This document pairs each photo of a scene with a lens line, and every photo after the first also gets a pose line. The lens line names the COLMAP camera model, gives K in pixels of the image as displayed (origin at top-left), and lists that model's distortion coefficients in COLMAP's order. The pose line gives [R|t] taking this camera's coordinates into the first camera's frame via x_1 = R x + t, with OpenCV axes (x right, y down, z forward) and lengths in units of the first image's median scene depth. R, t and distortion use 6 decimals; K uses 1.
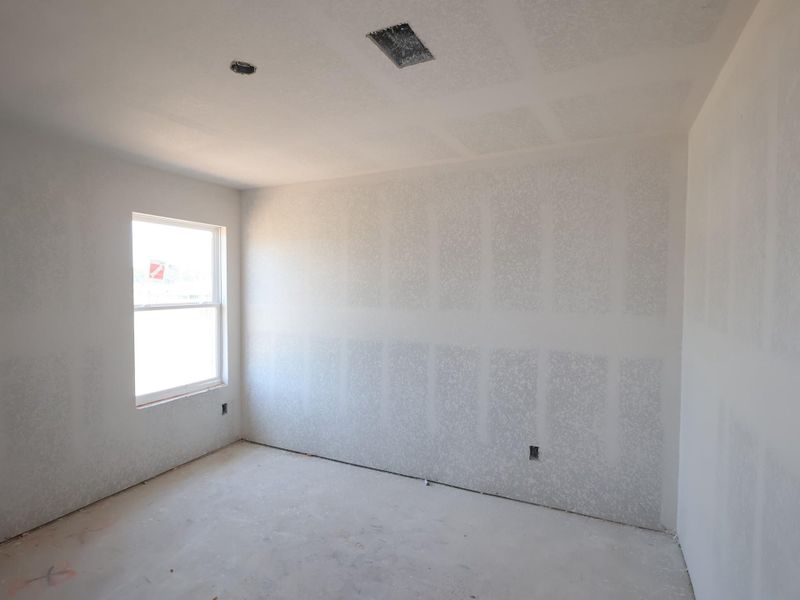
lens RADIAL K [[474.3, 0, 443.6], [0, 474.3, 301.1], [0, 0, 1]] dist [0.002000, 0.000248]
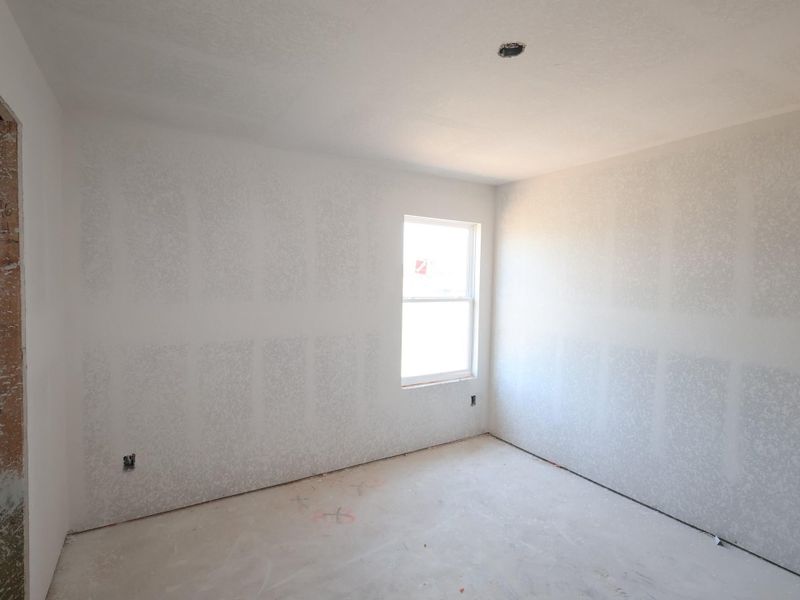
lens RADIAL K [[388.4, 0, 400.0], [0, 388.4, 300.0], [0, 0, 1]] dist [0.000206, 0.000110]
pose [[0.847969, 0.036503, -0.528788, -0.158487], [-0.033772, 0.999320, 0.014828, 0.001512], [0.528969, 0.005285, 0.848624, 0.198981]]
